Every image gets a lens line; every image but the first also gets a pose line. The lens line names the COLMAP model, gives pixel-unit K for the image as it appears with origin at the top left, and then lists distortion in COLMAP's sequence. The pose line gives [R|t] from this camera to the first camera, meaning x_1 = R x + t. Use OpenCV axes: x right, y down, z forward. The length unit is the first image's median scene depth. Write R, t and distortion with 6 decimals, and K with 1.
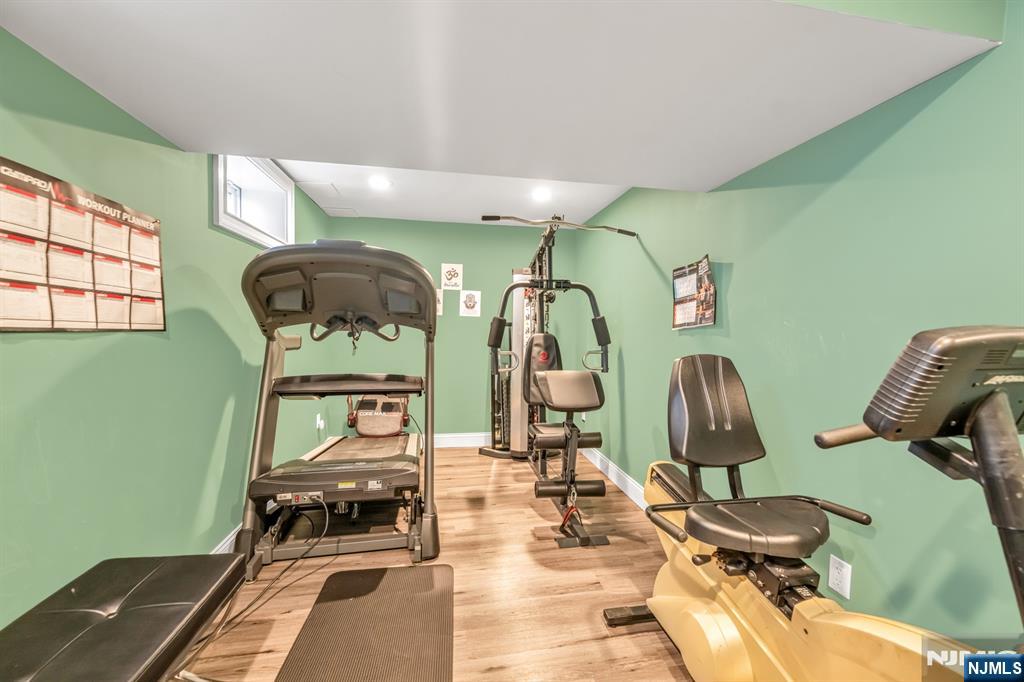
lens RADIAL K [[408.2, 0, 487.4], [0, 408.2, 339.0], [0, 0, 1]] dist [0.000177, 0.000159]
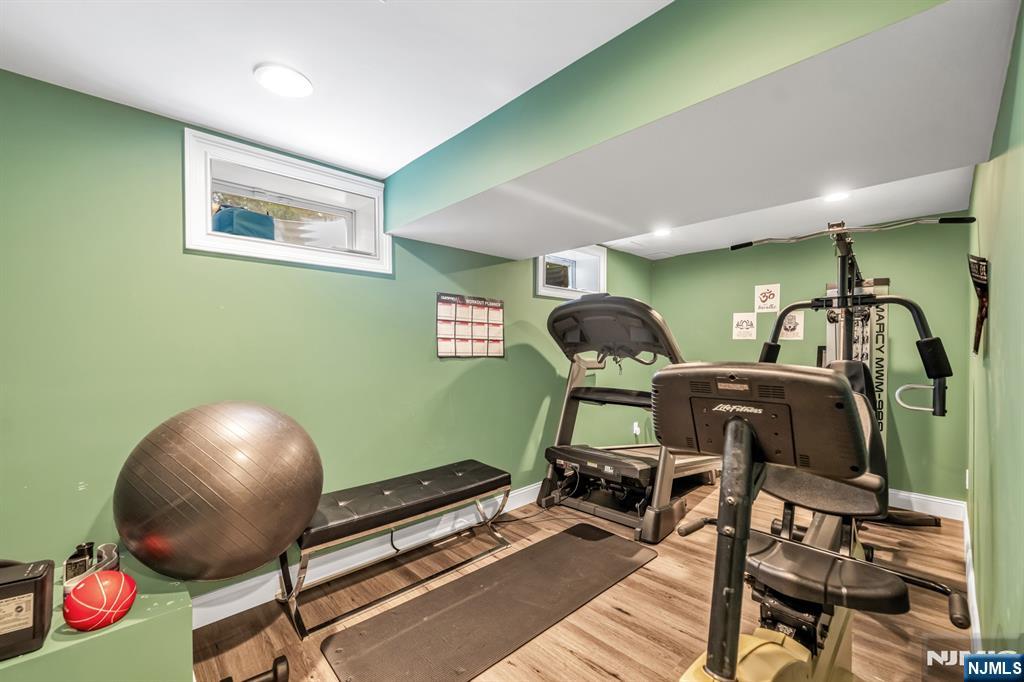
lens RADIAL K [[408.2, 0, 487.4], [0, 408.2, 339.0], [0, 0, 1]] dist [0.000177, 0.000159]
pose [[0.527115, -0.029289, -0.849289, 0.695435], [-0.014811, 0.998937, -0.043643, -0.014452], [0.849665, 0.035584, 0.526121, -0.083368]]
